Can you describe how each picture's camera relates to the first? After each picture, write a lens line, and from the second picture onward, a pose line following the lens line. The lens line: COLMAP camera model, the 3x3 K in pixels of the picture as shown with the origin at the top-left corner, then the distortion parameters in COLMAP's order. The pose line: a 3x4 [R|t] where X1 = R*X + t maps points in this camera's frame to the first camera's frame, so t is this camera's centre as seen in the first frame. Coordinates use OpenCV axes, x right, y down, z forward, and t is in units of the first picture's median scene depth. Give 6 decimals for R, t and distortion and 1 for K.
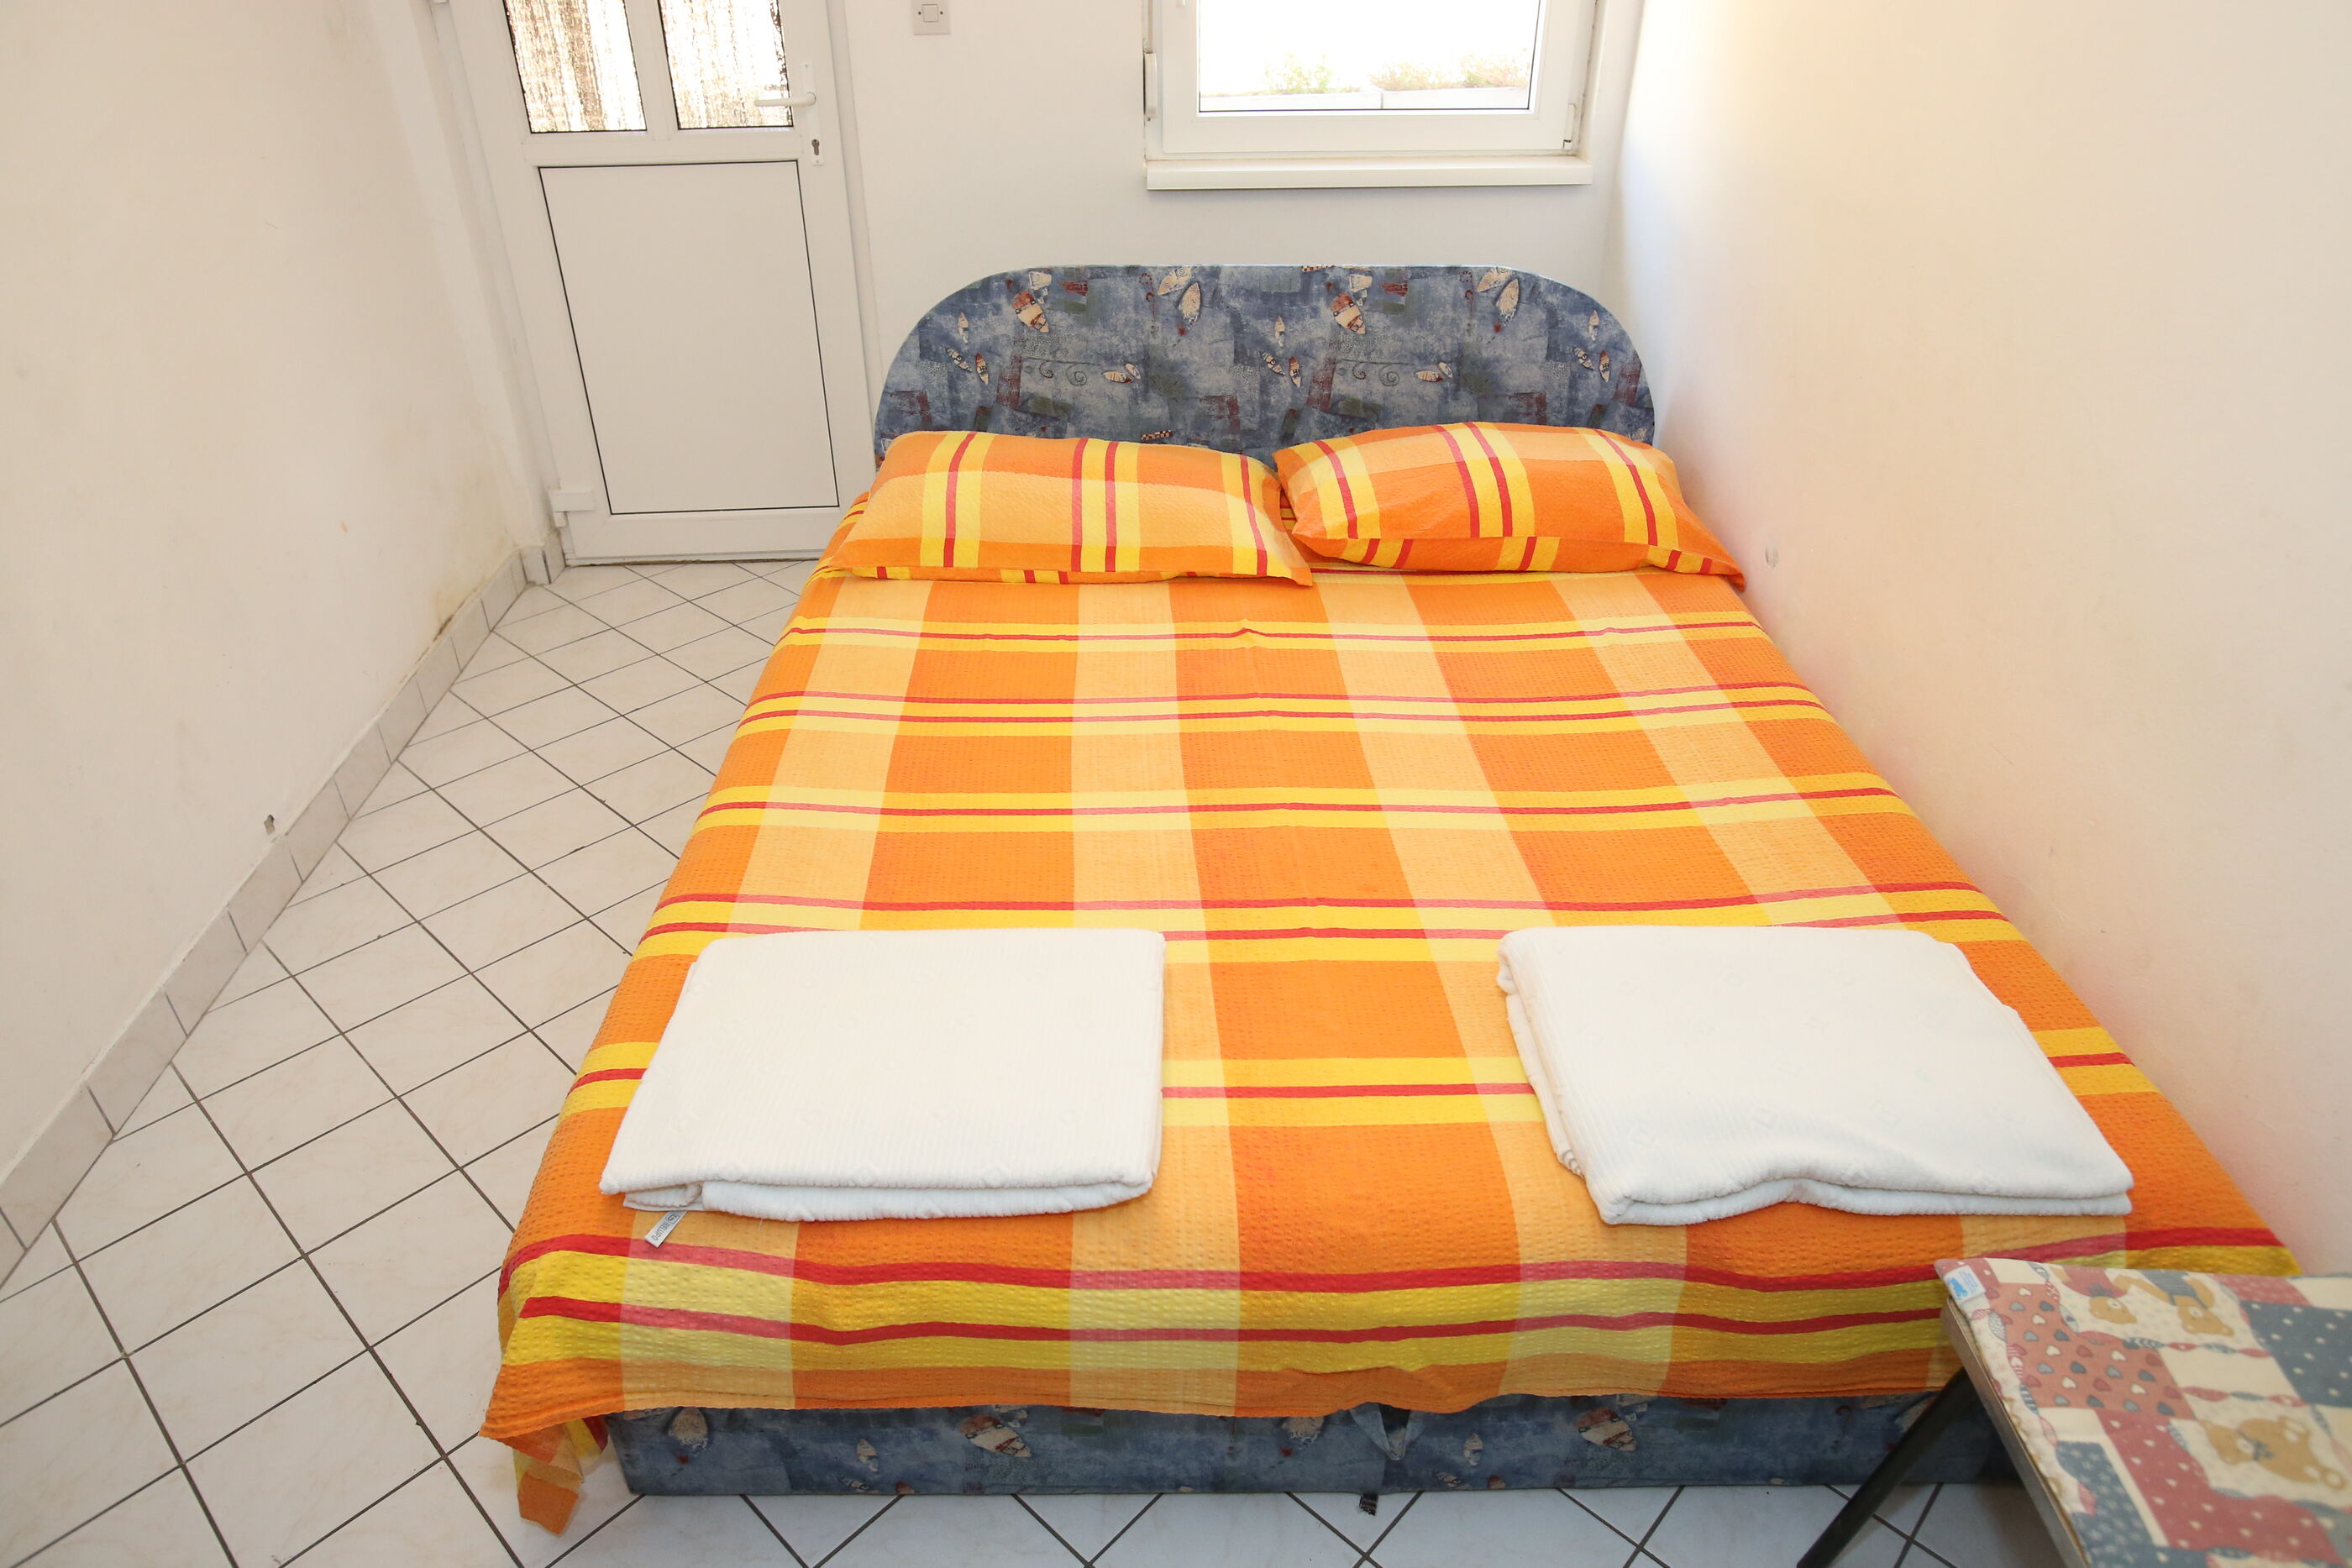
lens RADIAL K [[1478.5, 0, 1176.0], [0, 1478.5, 784.0], [0, 0, 1]] dist [-0.065232, 0.060509]
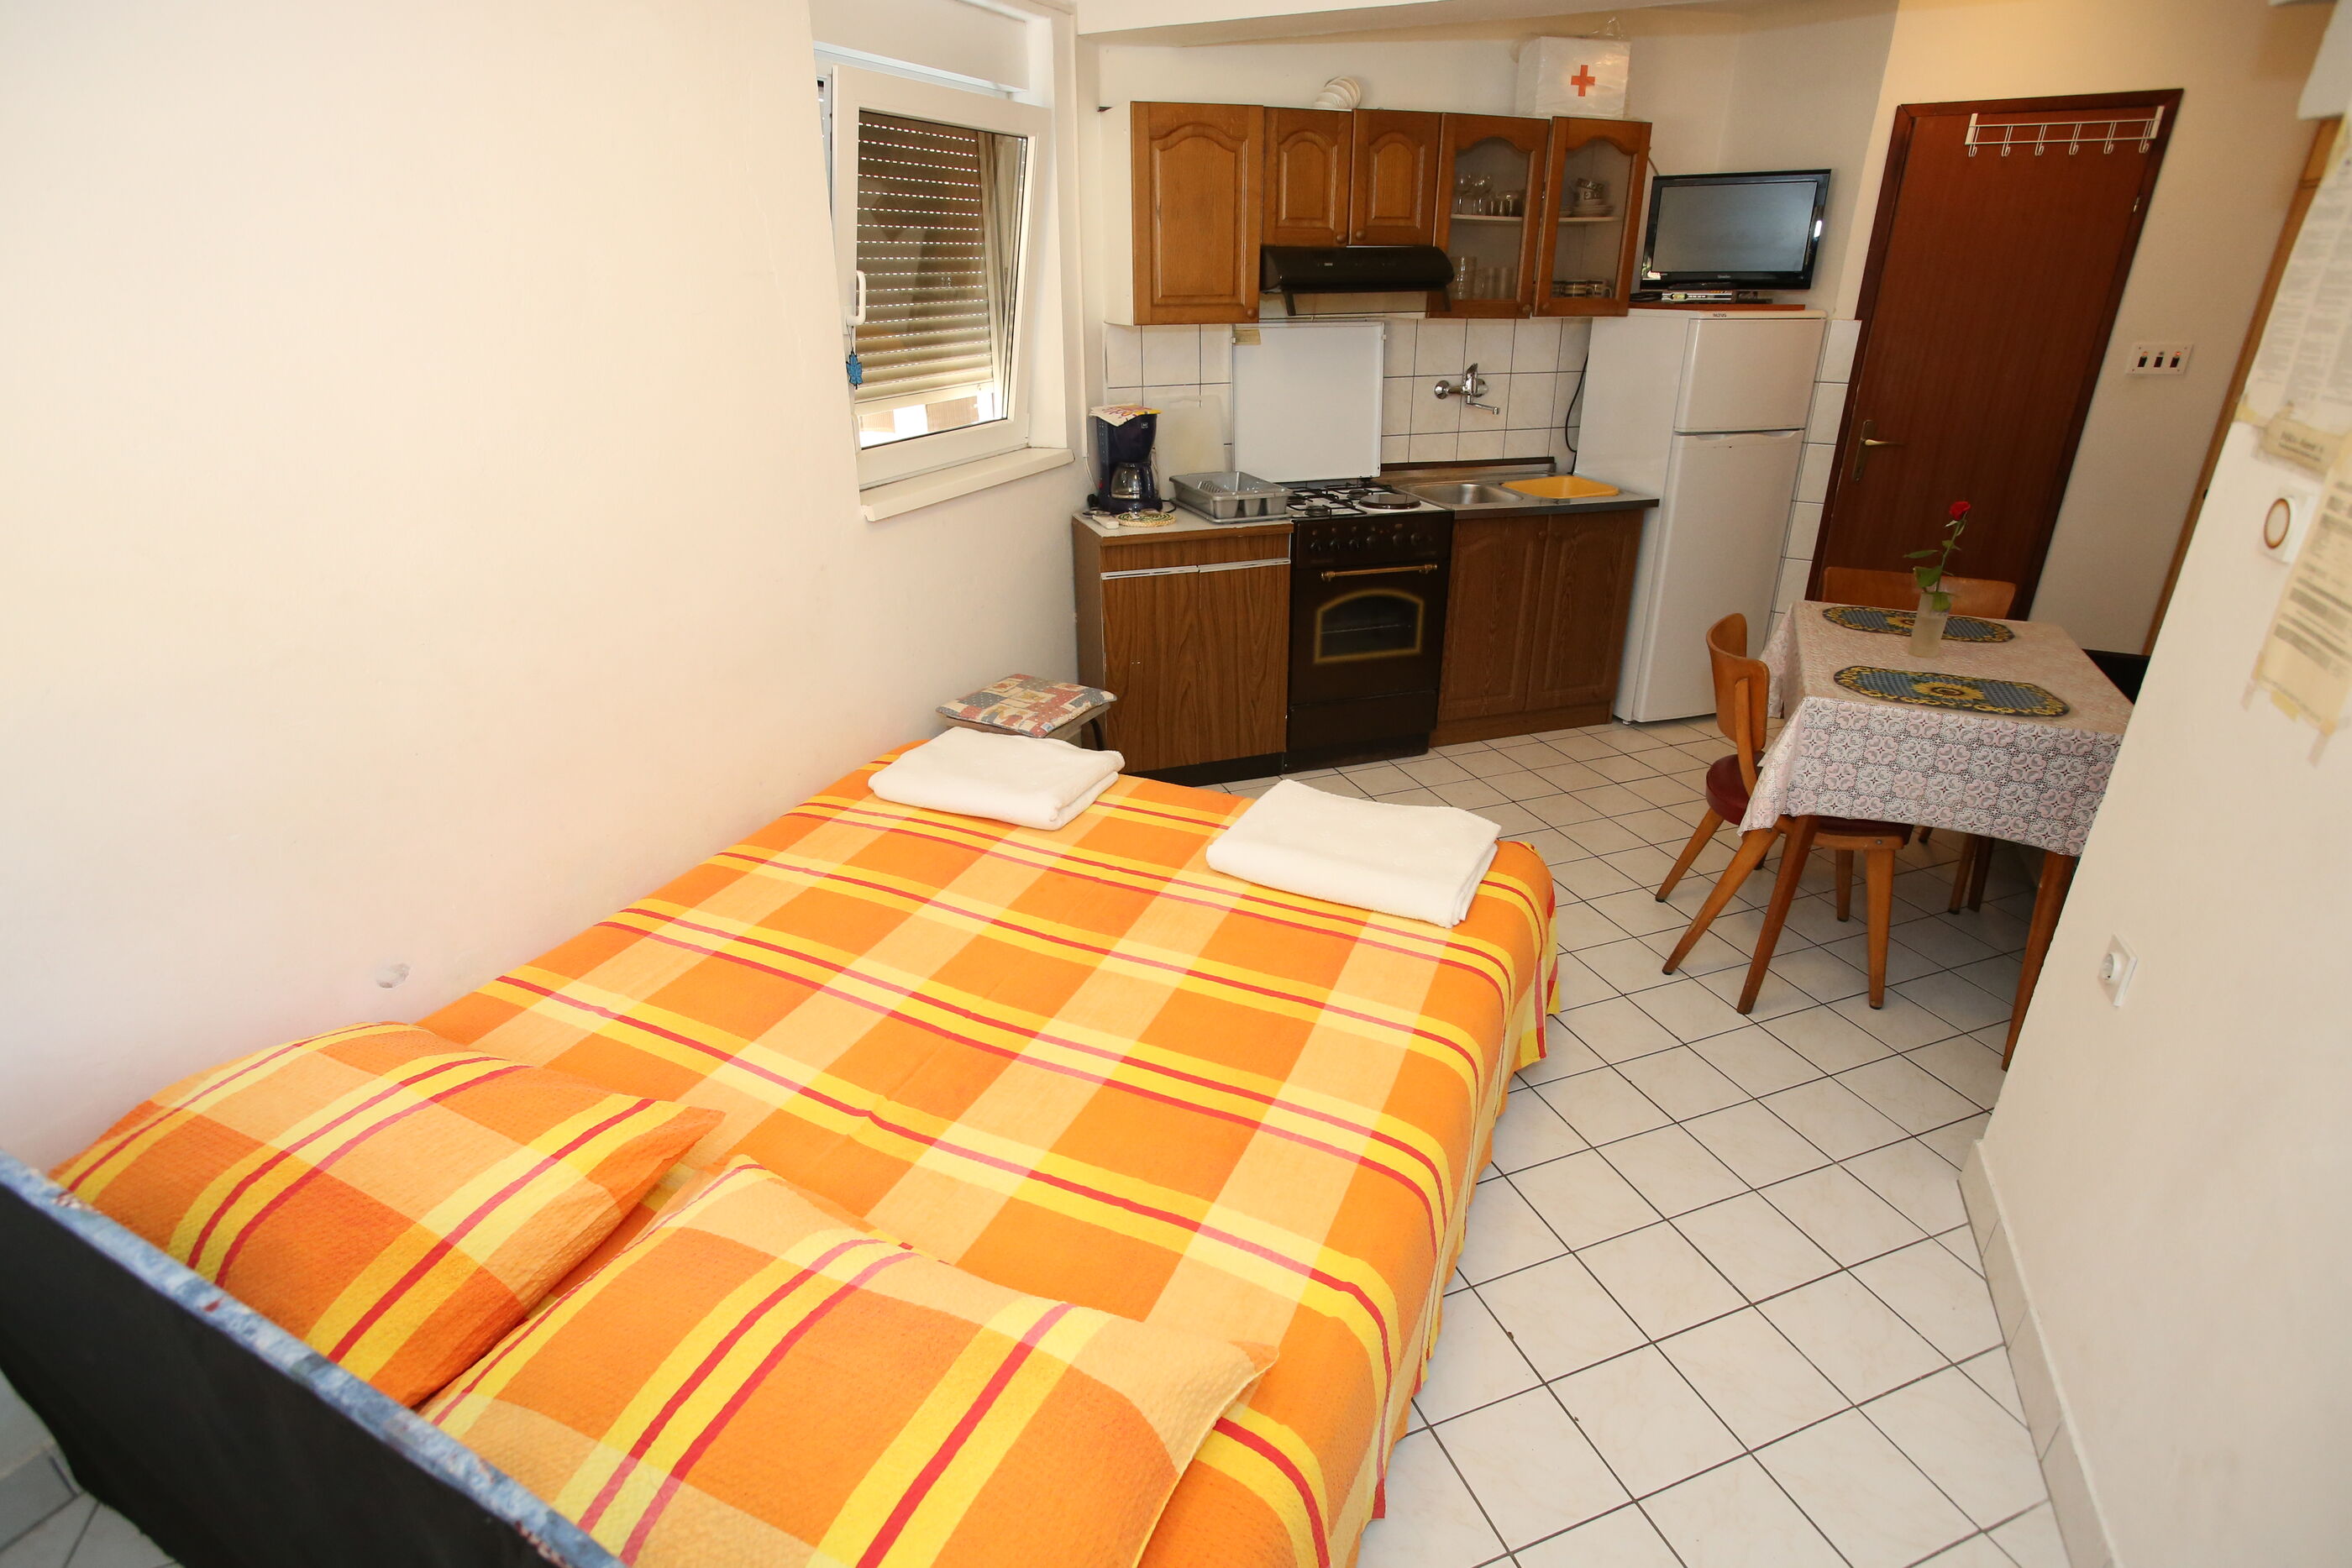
lens RADIAL K [[1169.9, 0, 1171.0], [0, 1169.9, 801.0], [0, 0, 1]] dist [-0.095124, 0.058246]
pose [[-0.893069, -0.176495, 0.413857, -0.351292], [0.246023, 0.578578, 0.777638, -0.675302], [-0.376698, 0.796302, -0.473288, 1.044419]]
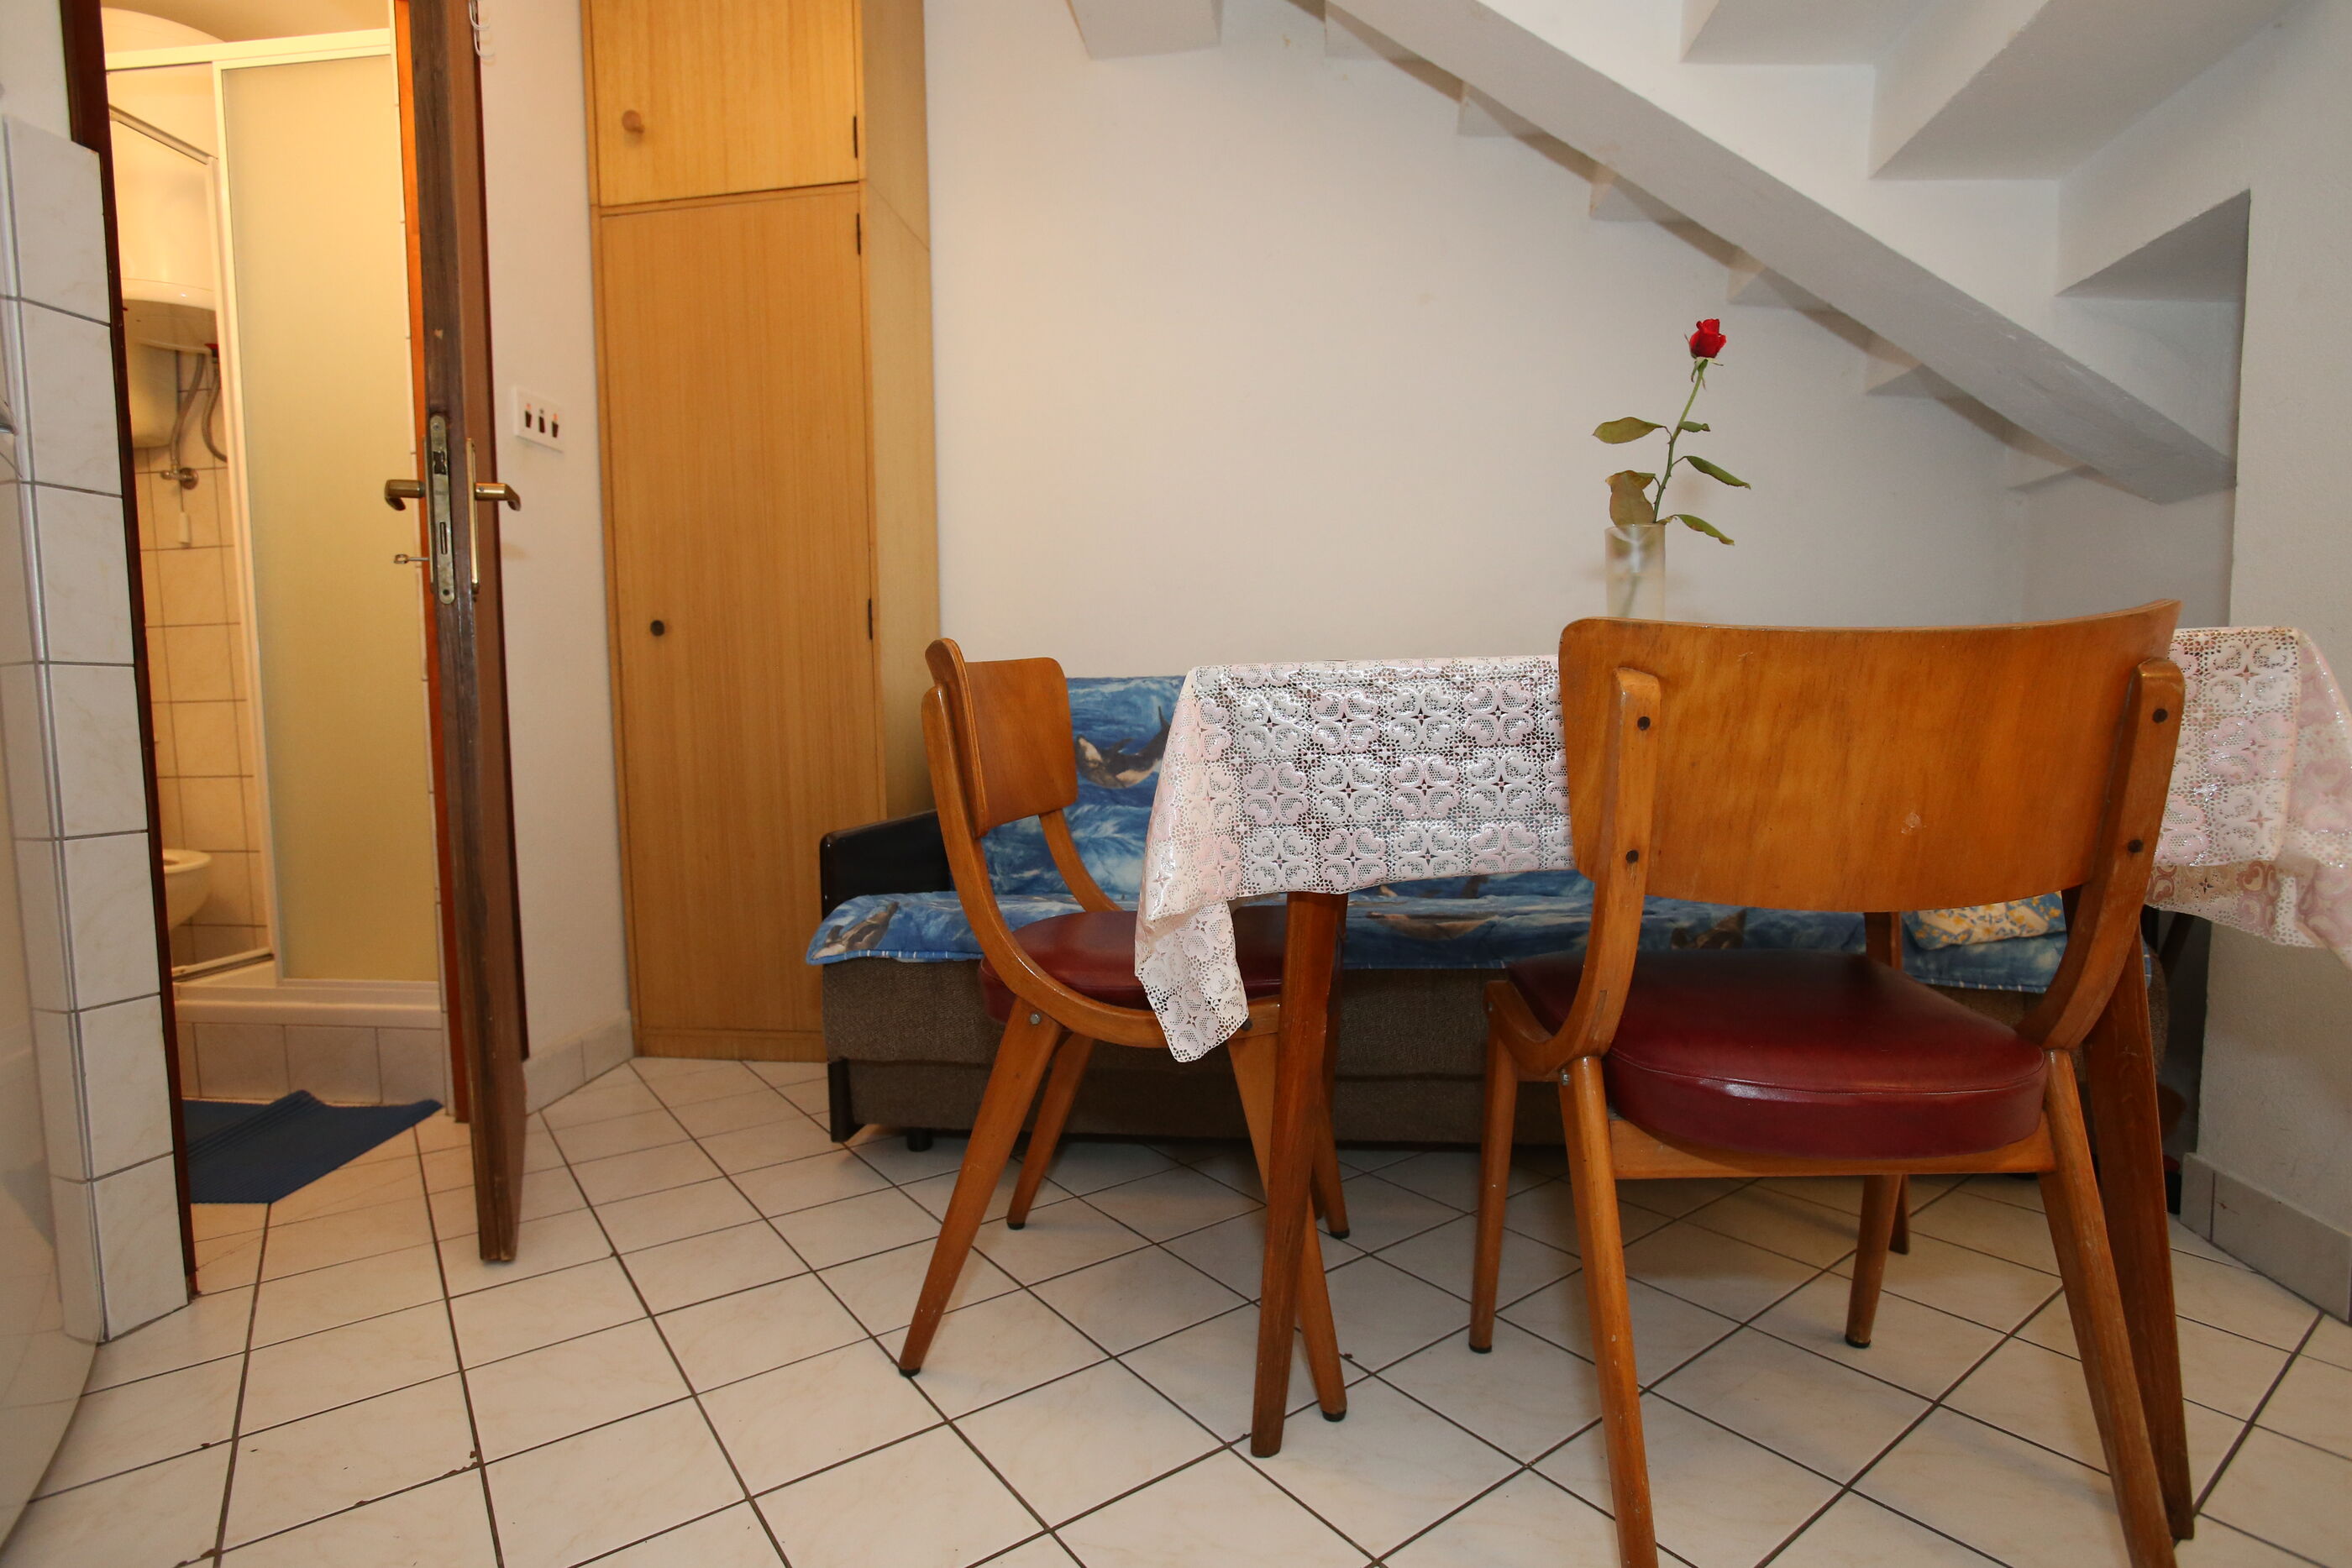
lens RADIAL K [[1174.7, 0, 1167.3], [0, 1174.7, 790.6], [0, 0, 1]] dist [-0.081965, 0.037819]
pose [[-0.190867, 0.070581, -0.979075, 0.003262], [-0.500326, 0.851133, 0.158894, 0.254313], [0.844538, 0.520184, -0.127140, 0.146160]]
